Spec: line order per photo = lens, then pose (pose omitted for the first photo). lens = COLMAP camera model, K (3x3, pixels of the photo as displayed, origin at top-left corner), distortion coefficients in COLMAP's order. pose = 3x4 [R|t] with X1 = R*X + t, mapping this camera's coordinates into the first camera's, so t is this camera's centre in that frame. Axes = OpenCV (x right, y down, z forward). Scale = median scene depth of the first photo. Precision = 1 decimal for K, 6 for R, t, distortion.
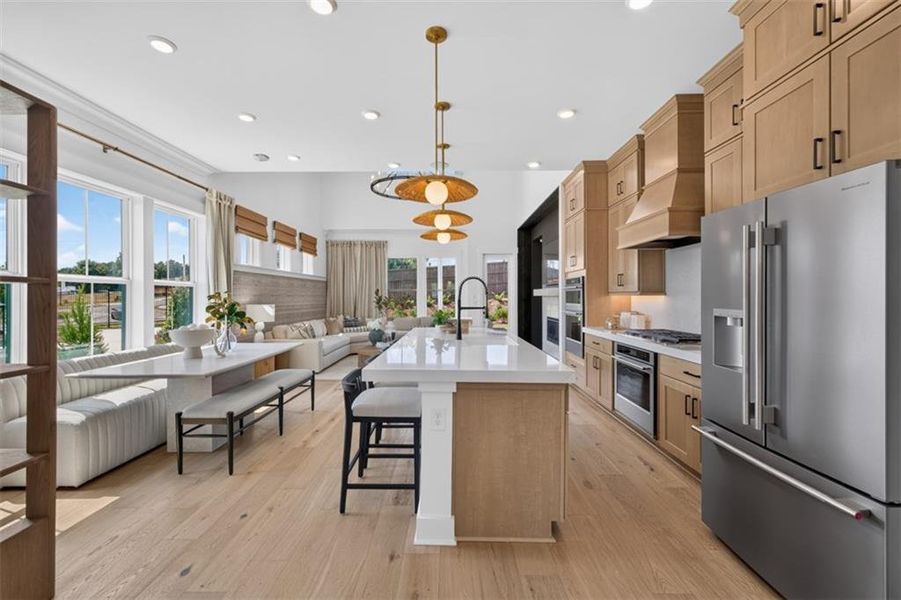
lens RADIAL K [[374.1, 0, 447.9], [0, 374.1, 297.0], [0, 0, 1]] dist [0.000759, -0.000717]
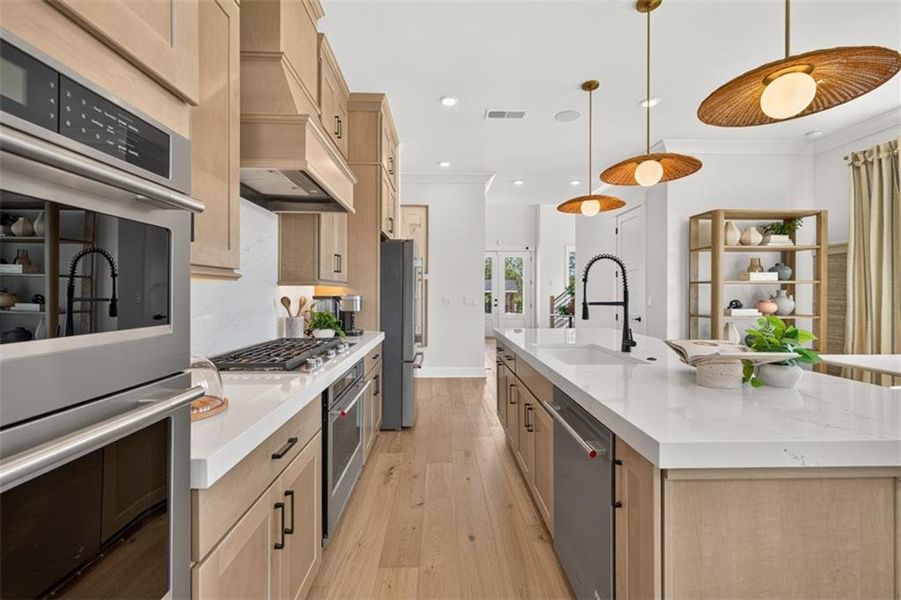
lens RADIAL K [[379.8, 0, 450.5], [0, 379.8, 300.0], [0, 0, 1]] dist [0.002811, -0.000015]
pose [[-0.999246, 0.000858, -0.038815, 0.210703], [0.000026, 0.999770, 0.021431, 0.005772], [0.038824, 0.021414, -0.999017, 0.956871]]
